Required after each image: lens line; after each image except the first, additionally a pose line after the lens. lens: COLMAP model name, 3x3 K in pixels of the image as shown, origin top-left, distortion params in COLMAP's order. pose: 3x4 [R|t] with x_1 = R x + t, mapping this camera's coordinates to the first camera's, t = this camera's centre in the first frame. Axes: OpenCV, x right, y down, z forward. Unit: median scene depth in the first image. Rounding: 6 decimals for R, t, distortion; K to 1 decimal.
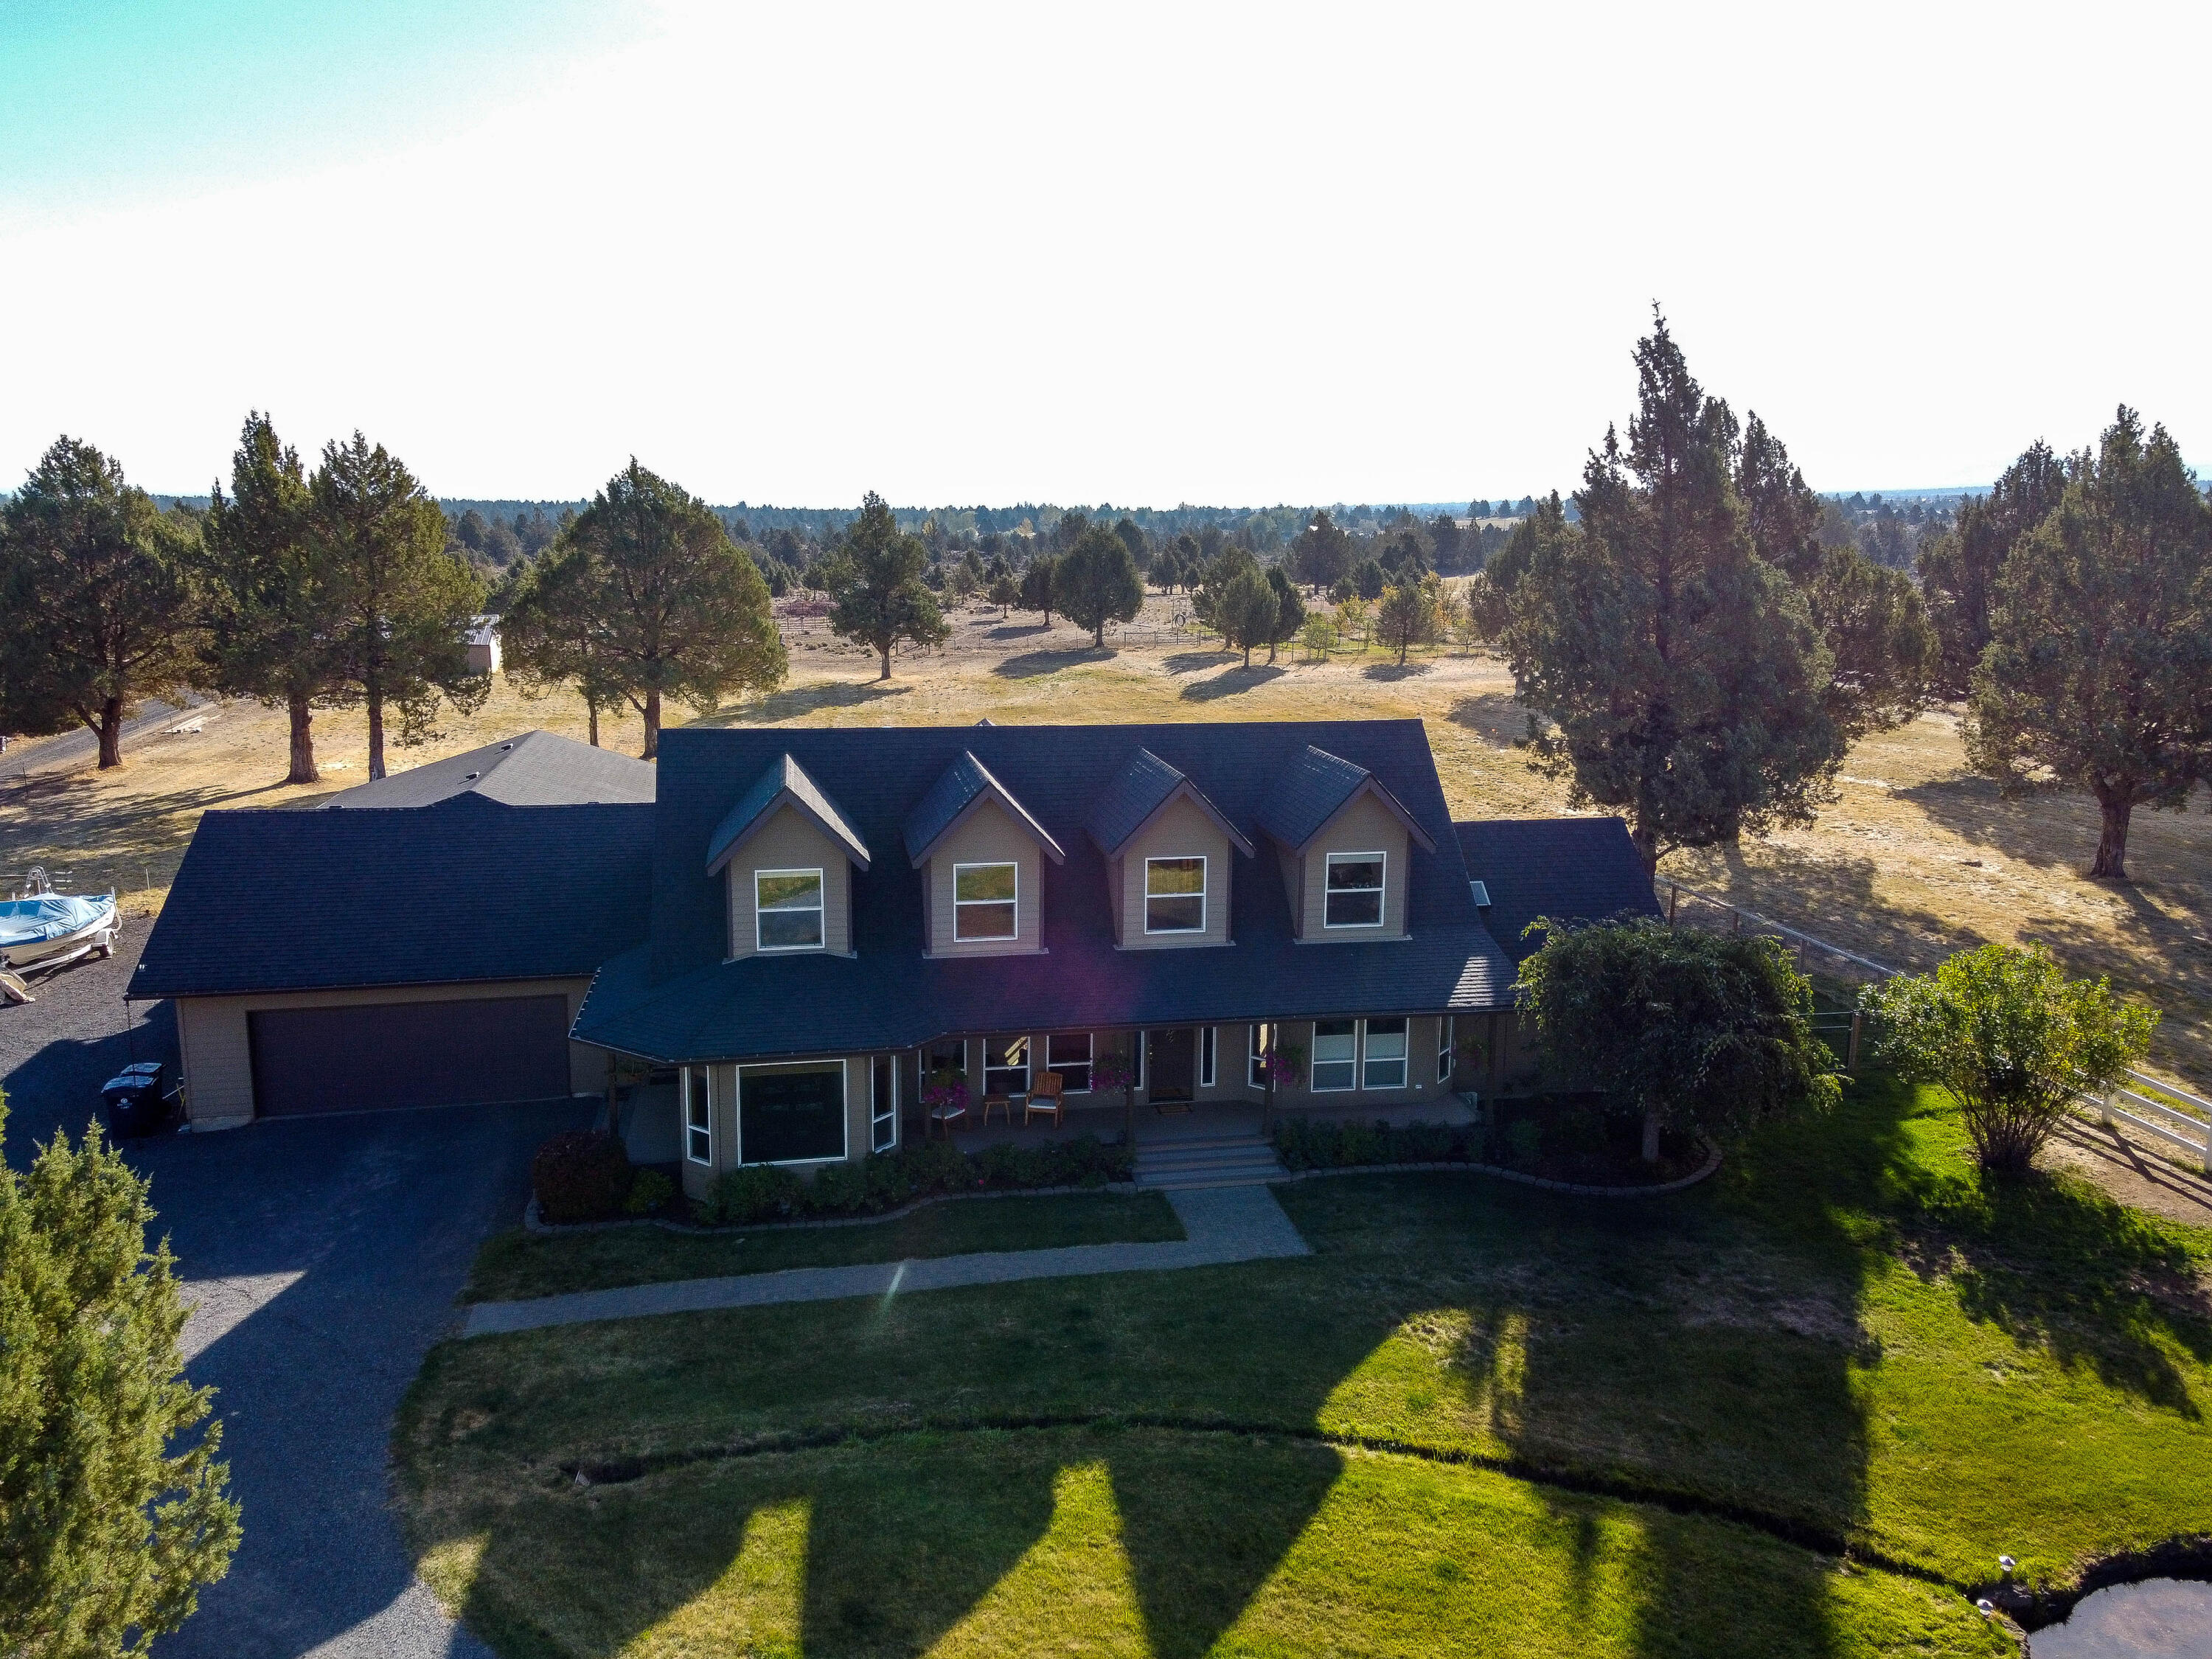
lens RADIAL K [[1609.7, 0, 1097.9], [0, 1609.7, 833.1], [0, 0, 1]] dist [0.228812, -0.234372]
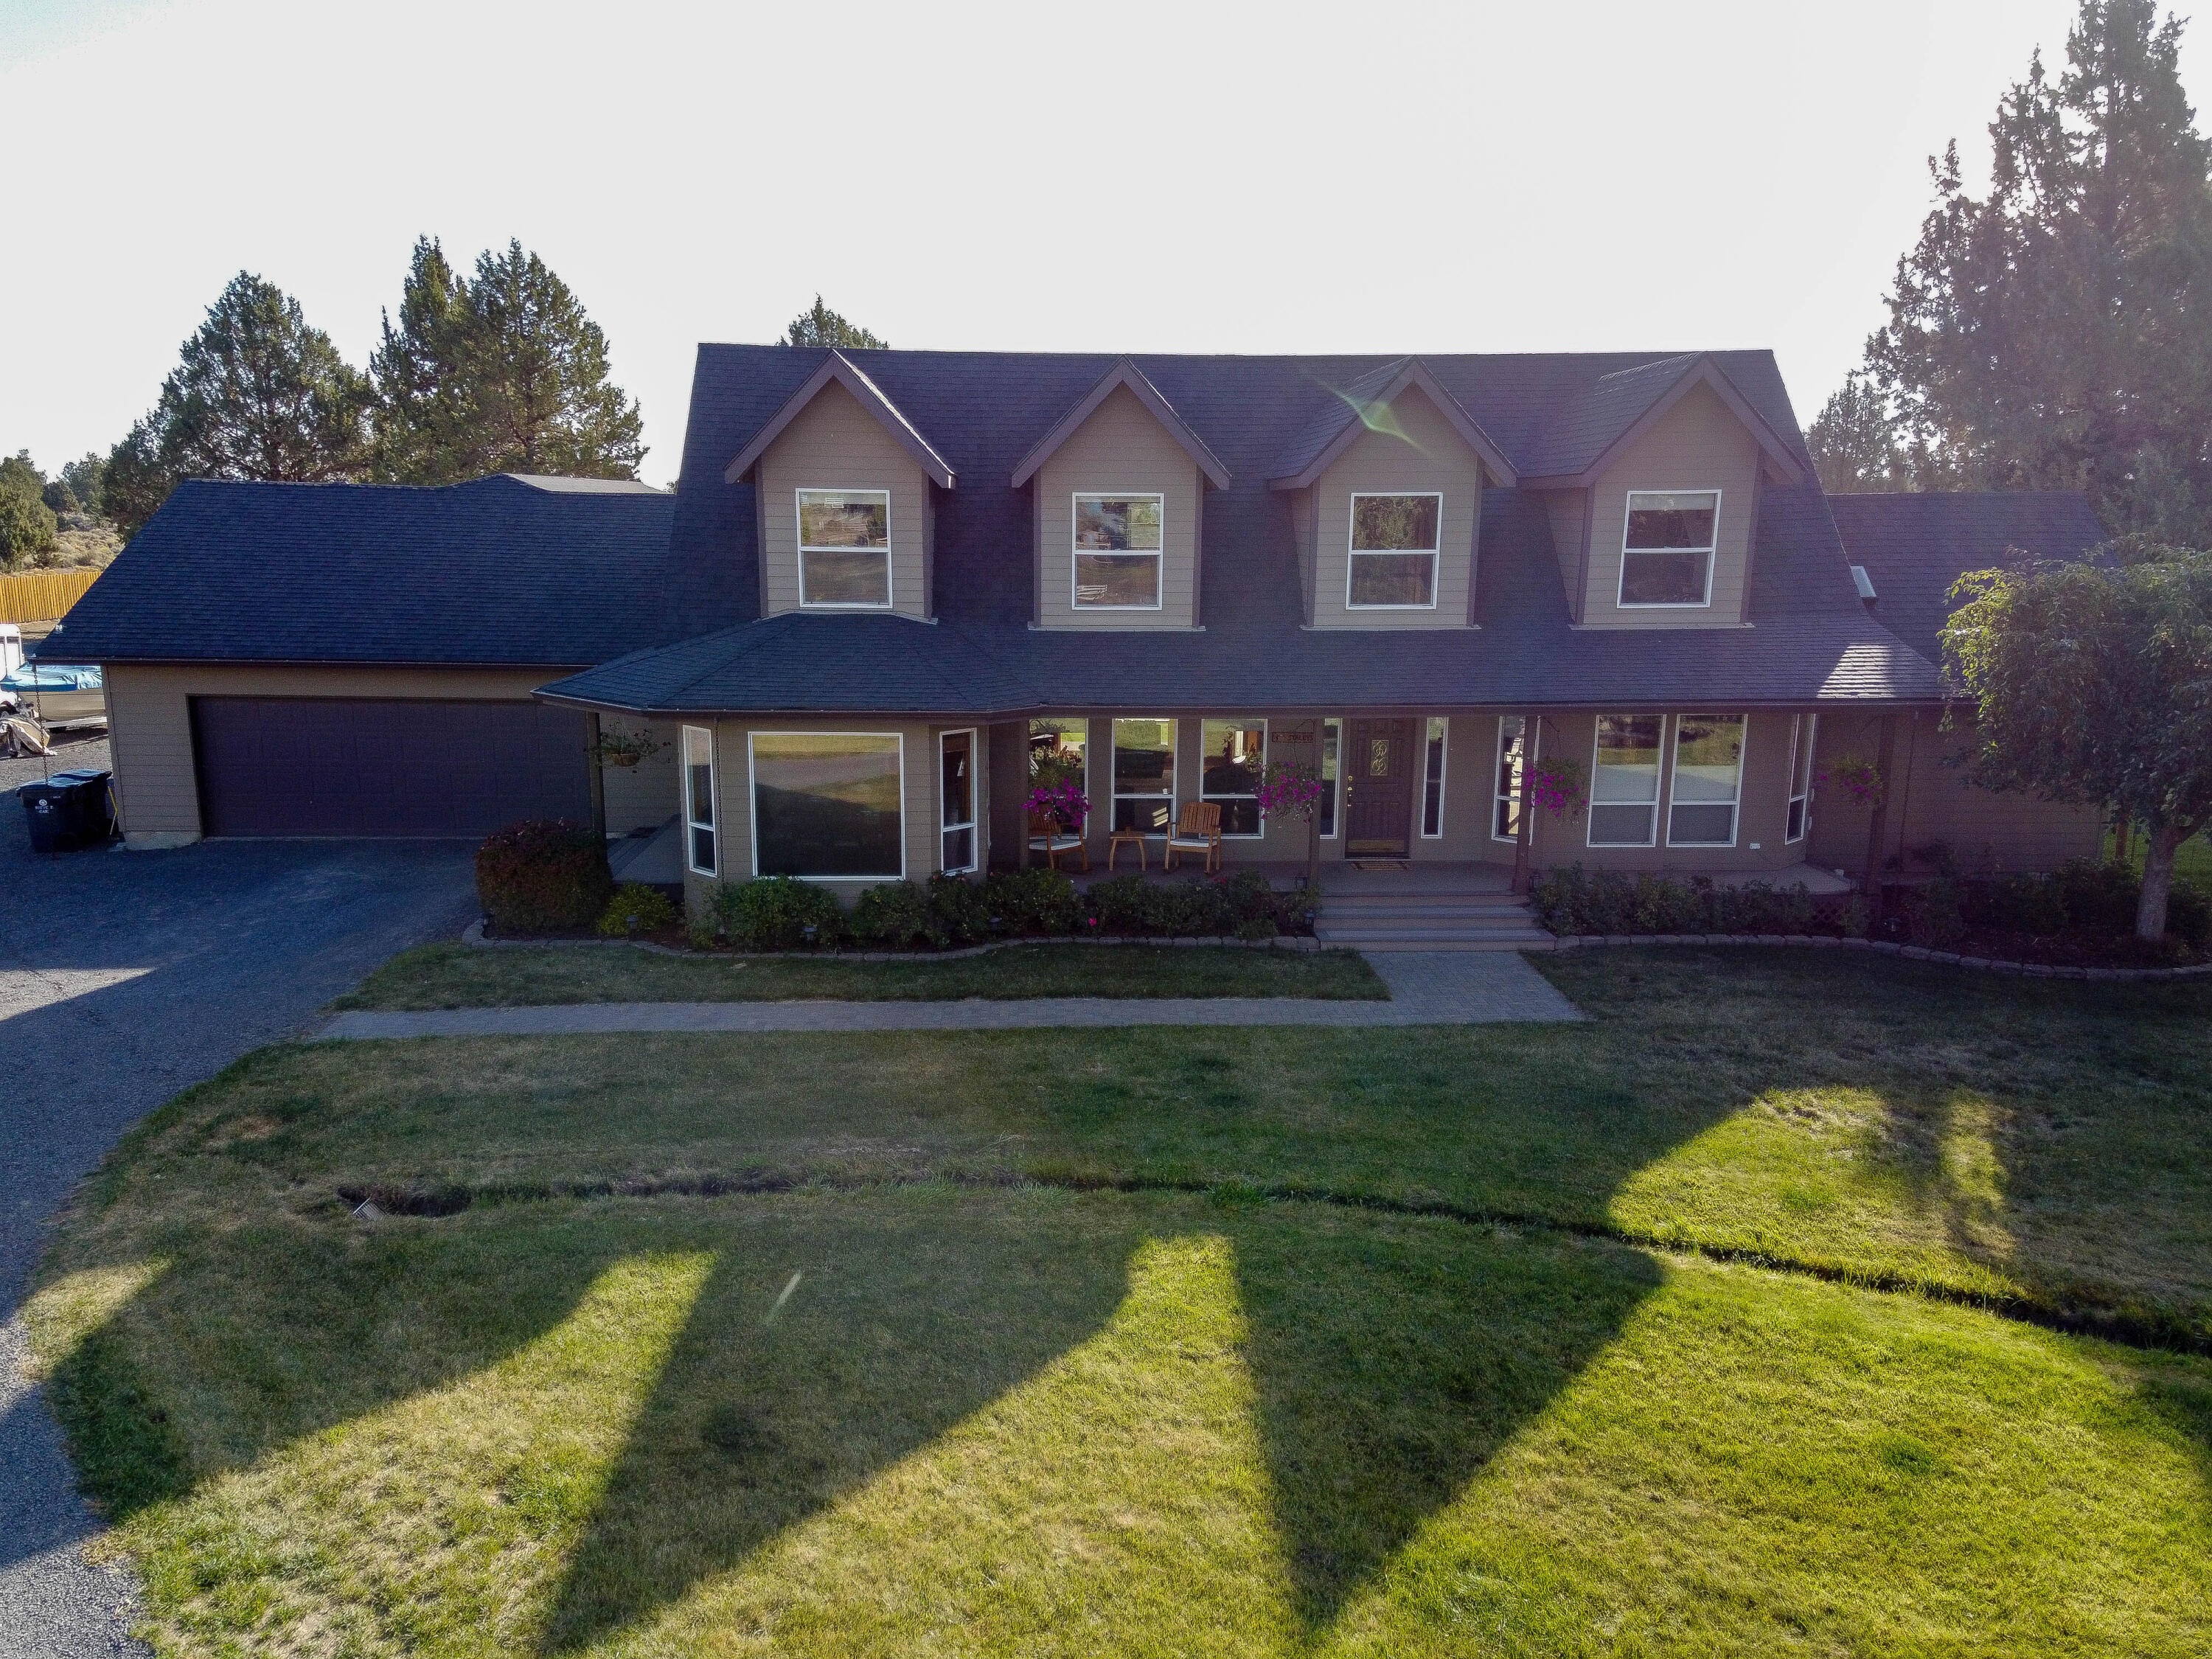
lens RADIAL K [[1609.7, 0, 1097.9], [0, 1609.7, 833.1], [0, 0, 1]] dist [0.228812, -0.234372]
pose [[0.989854, 0.028407, -0.139223, 0.032202], [-0.028634, 0.999590, 0.000375, 0.220536], [0.139176, 0.003615, 0.990261, 0.397387]]
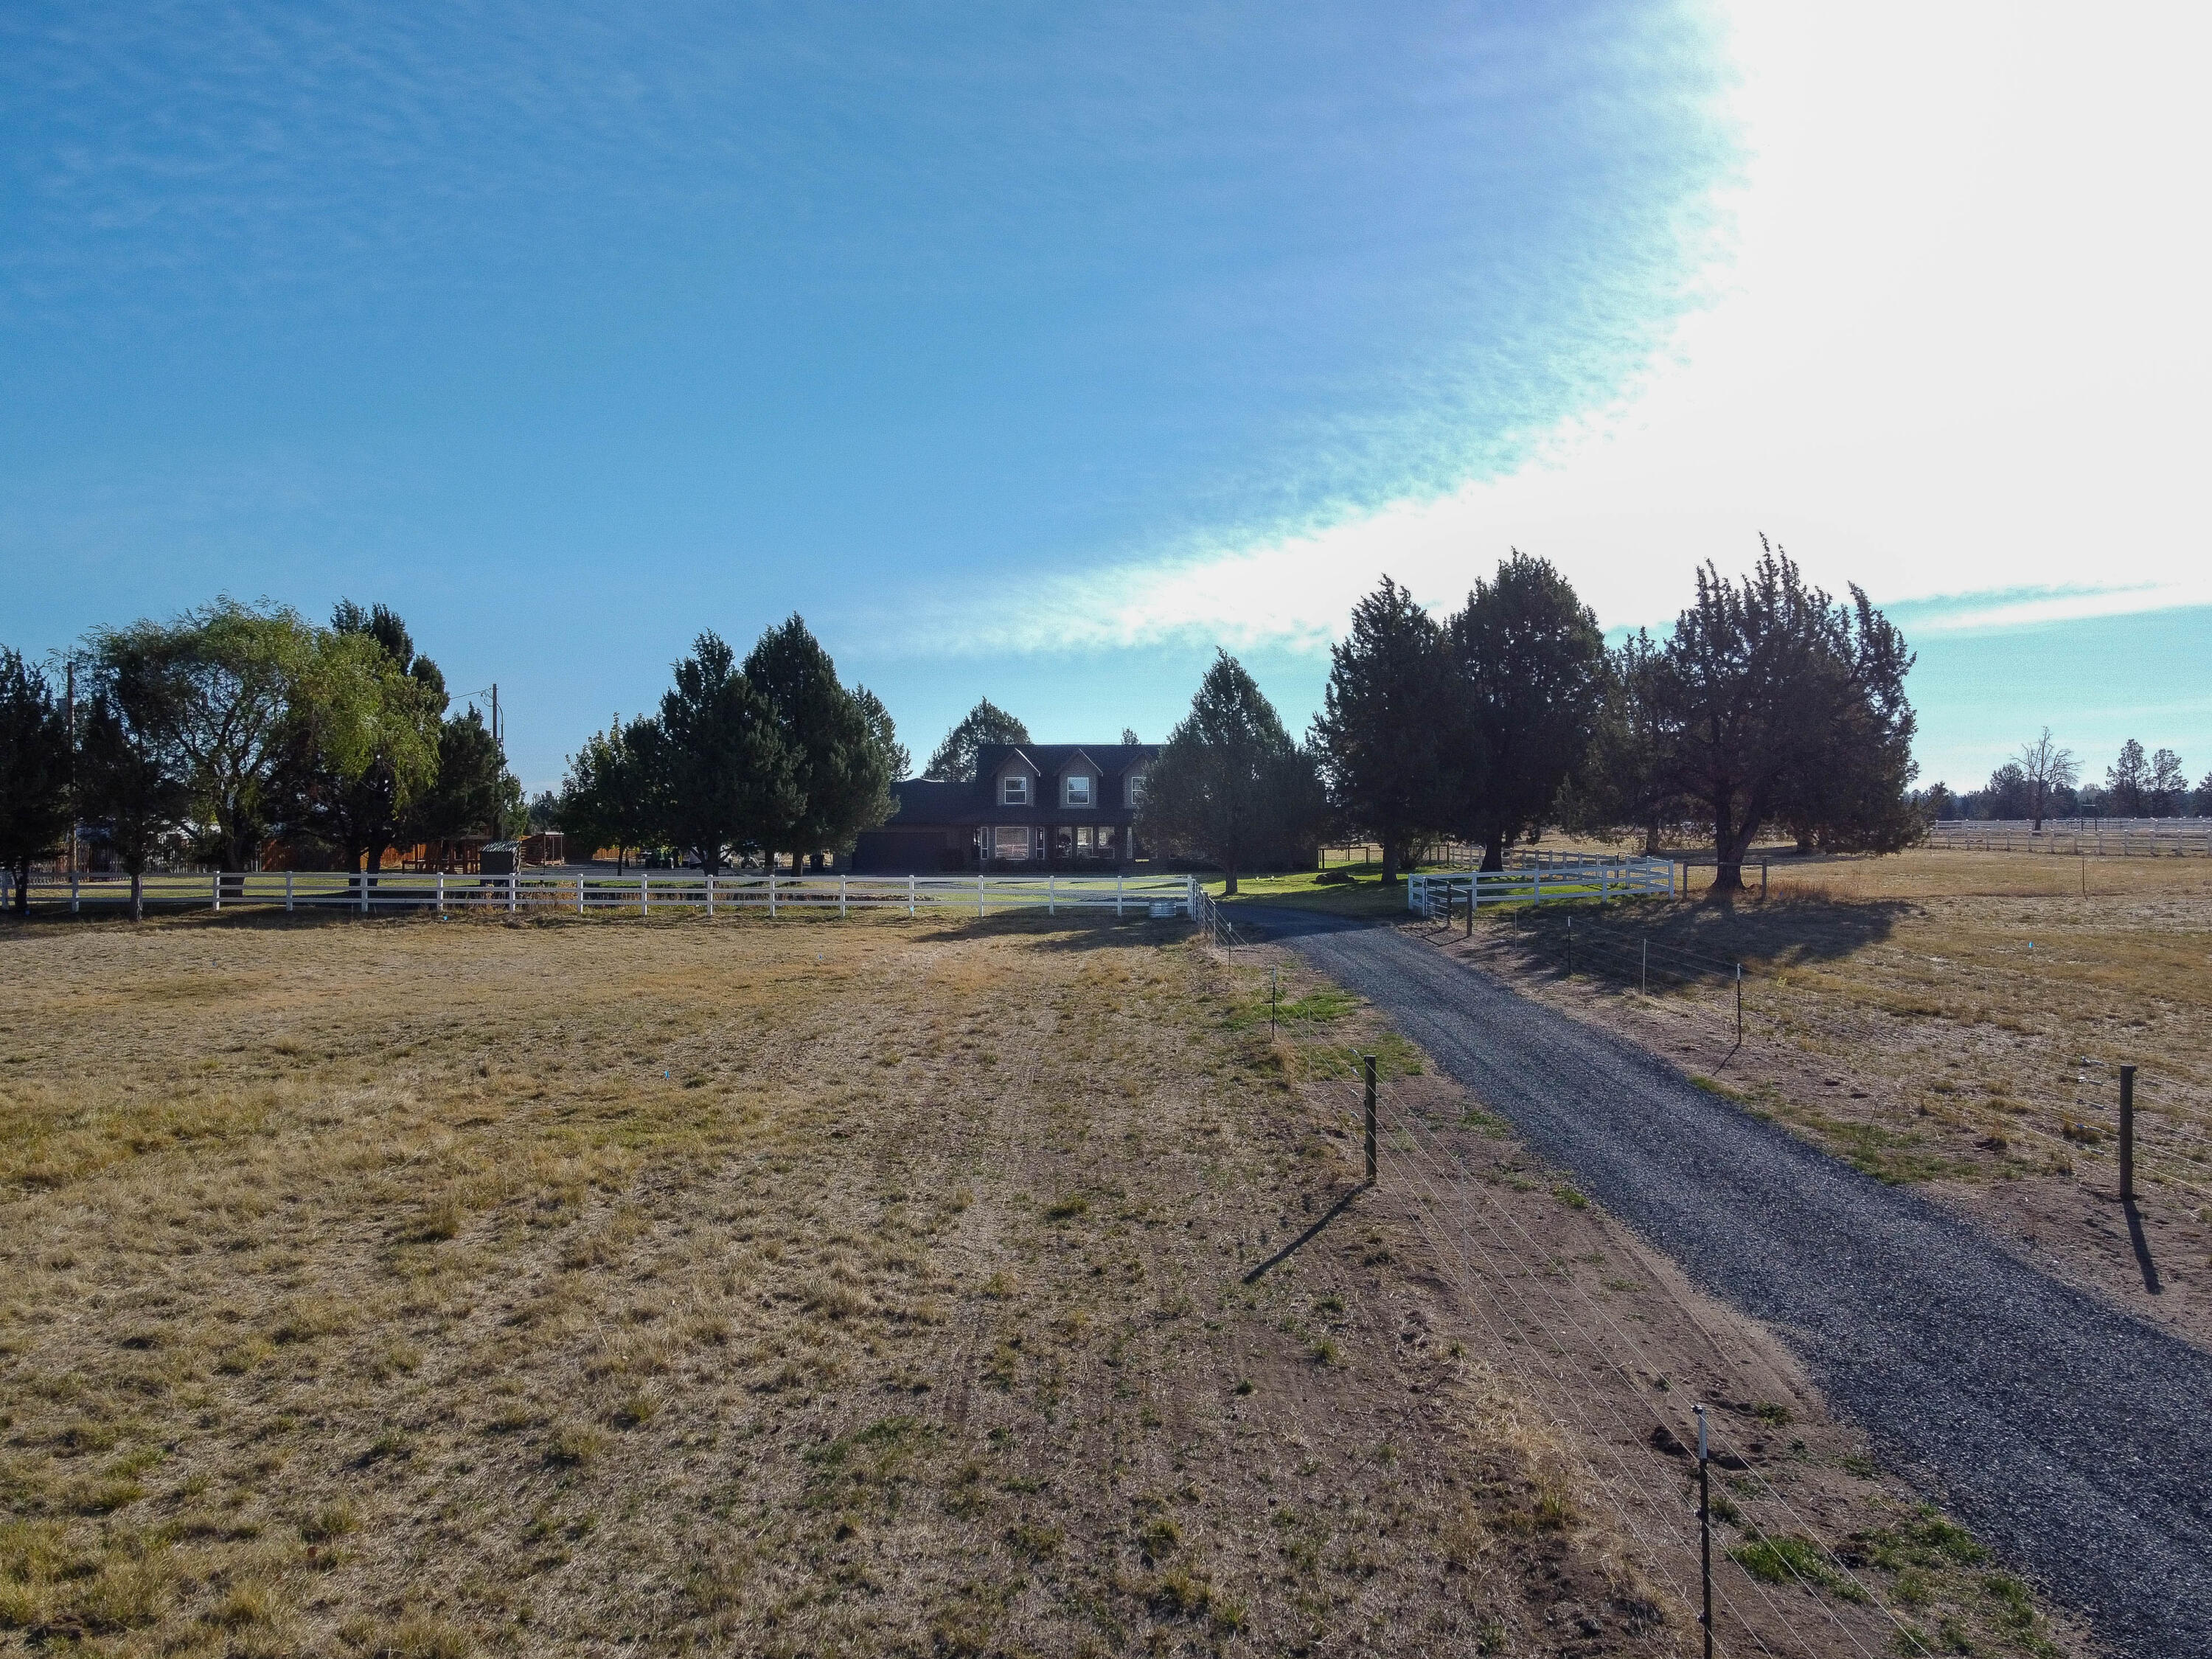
lens RADIAL K [[1609.7, 0, 1097.9], [0, 1609.7, 833.1], [0, 0, 1]] dist [0.228812, -0.234372]
pose [[0.977819, -0.002523, -0.209438, 0.812764], [-0.037553, 0.981613, -0.187151, 0.924665], [0.206059, 0.190865, 0.959745, -2.555431]]
